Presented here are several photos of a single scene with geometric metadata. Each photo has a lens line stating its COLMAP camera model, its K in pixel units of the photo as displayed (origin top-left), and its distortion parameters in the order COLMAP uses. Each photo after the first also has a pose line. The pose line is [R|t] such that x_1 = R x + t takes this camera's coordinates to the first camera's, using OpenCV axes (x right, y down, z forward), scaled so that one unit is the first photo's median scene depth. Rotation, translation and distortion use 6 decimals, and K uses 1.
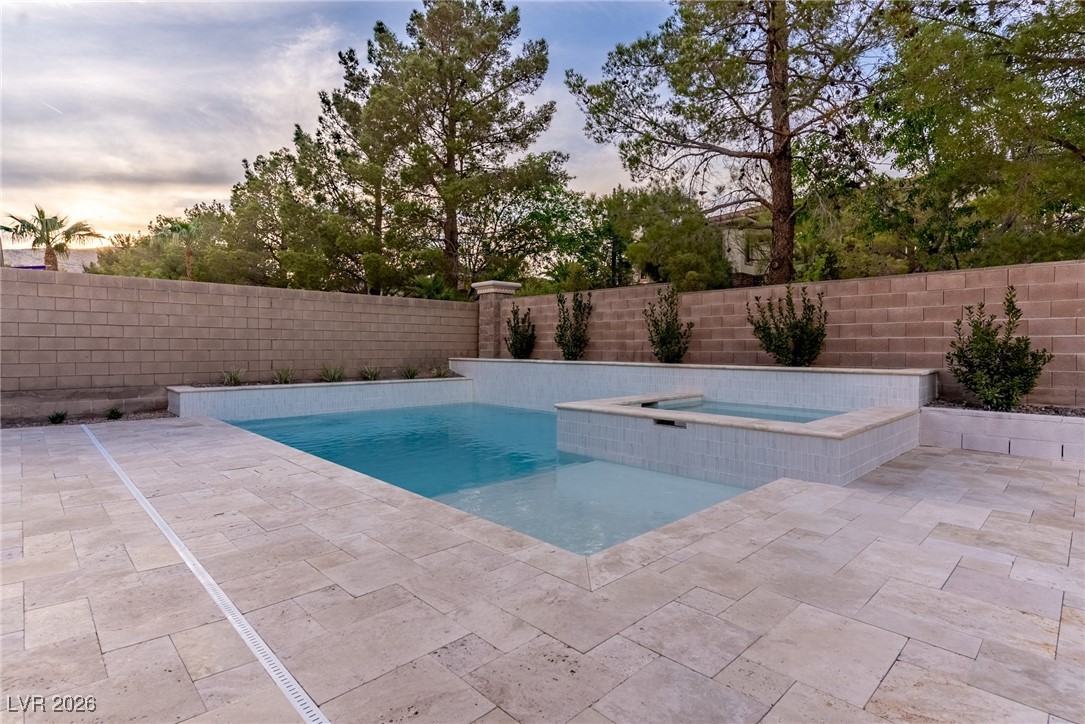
lens RADIAL K [[530.6, 0, 542.2], [0, 530.6, 358.1], [0, 0, 1]] dist [0.003938, -0.001141]
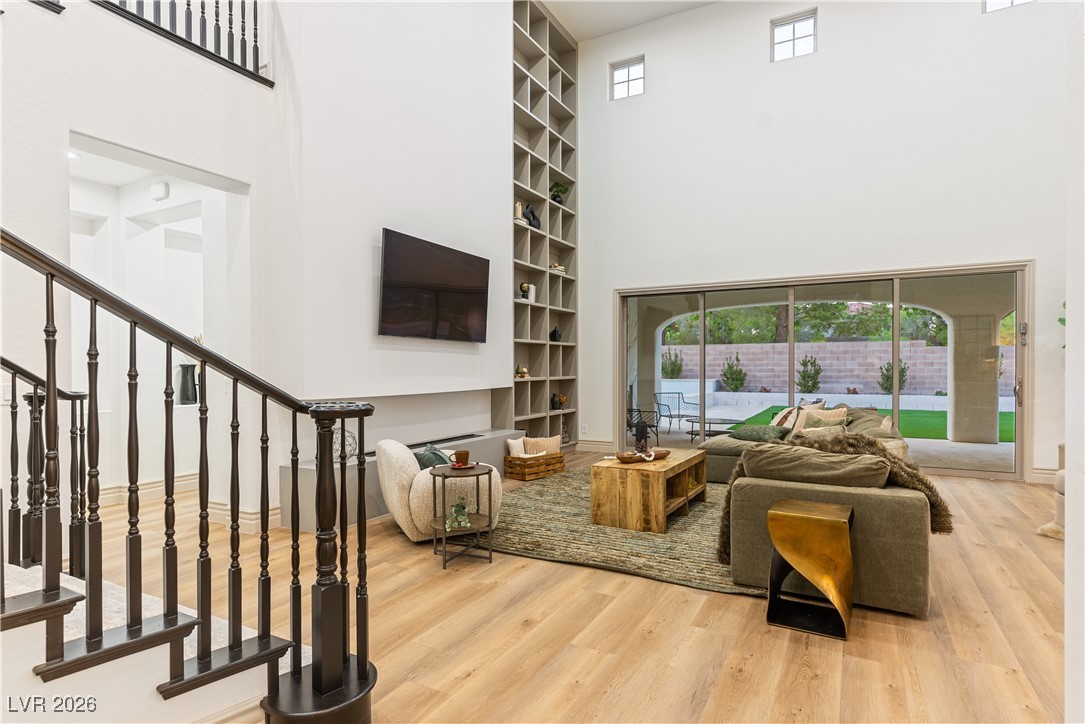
lens RADIAL K [[560.0, 0, 540.8], [0, 560.0, 374.9], [0, 0, 1]] dist [-0.002714, 0.003680]
pose [[0.954252, -0.011513, 0.298781, -0.919074], [0.012053, 0.999927, 0.000036, -0.011868], [-0.298760, 0.003567, 0.954322, -1.359564]]
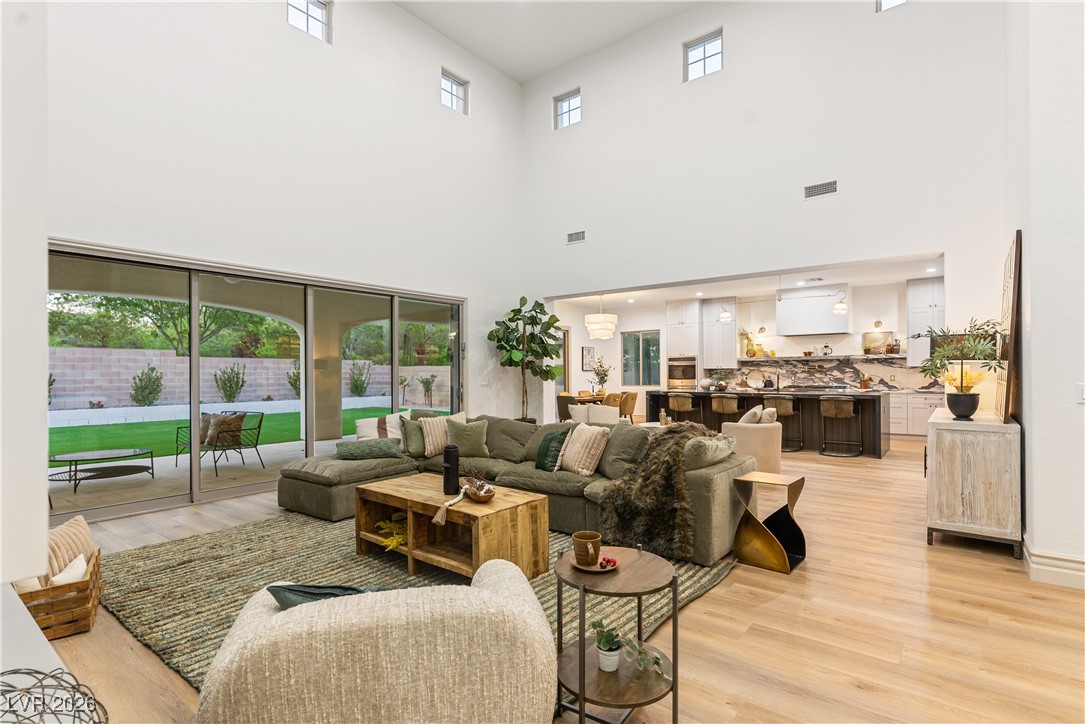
lens RADIAL K [[530.6, 0, 537.8], [0, 530.6, 371.7], [0, 0, 1]] dist [0.003938, -0.001141]
pose [[-0.126738, 0.000818, 0.991936, -1.065169], [0.021170, 0.999774, 0.001880, -0.019104], [-0.991710, 0.021238, -0.126727, -0.866069]]
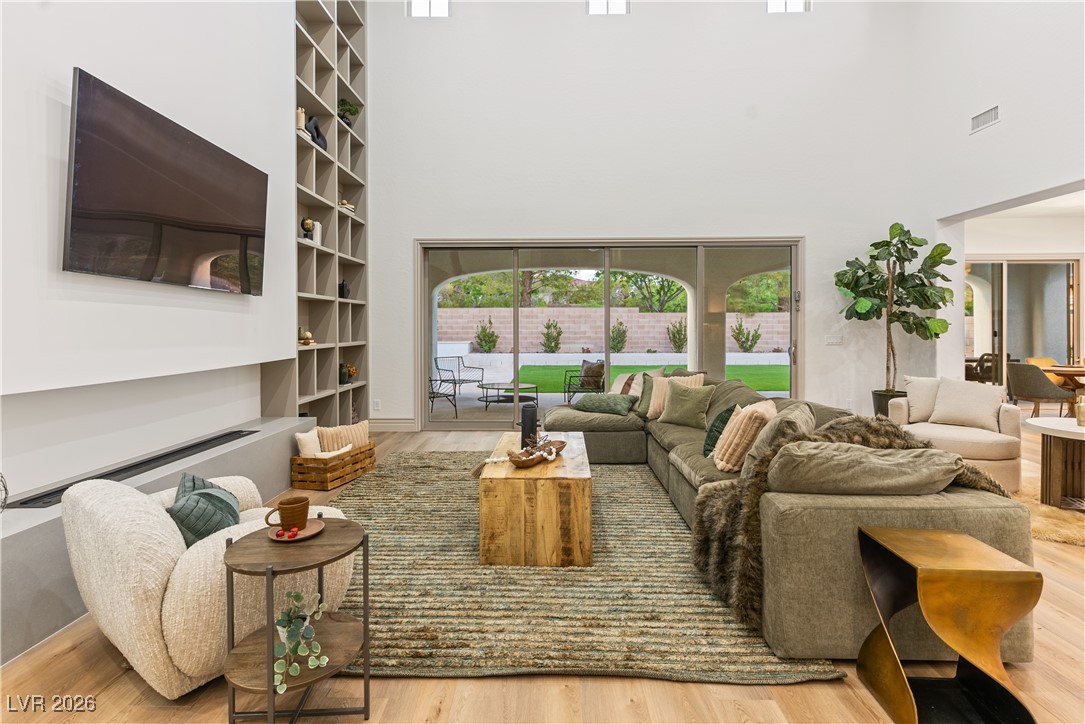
lens RADIAL K [[530.6, 0, 544.3], [0, 530.6, 332.9], [0, 0, 1]] dist [0.003938, -0.001141]
pose [[0.708751, -0.011927, 0.705358, -0.924411], [0.016918, 0.999857, -0.000093, -0.017109], [-0.705256, 0.011999, 0.708851, -1.145409]]
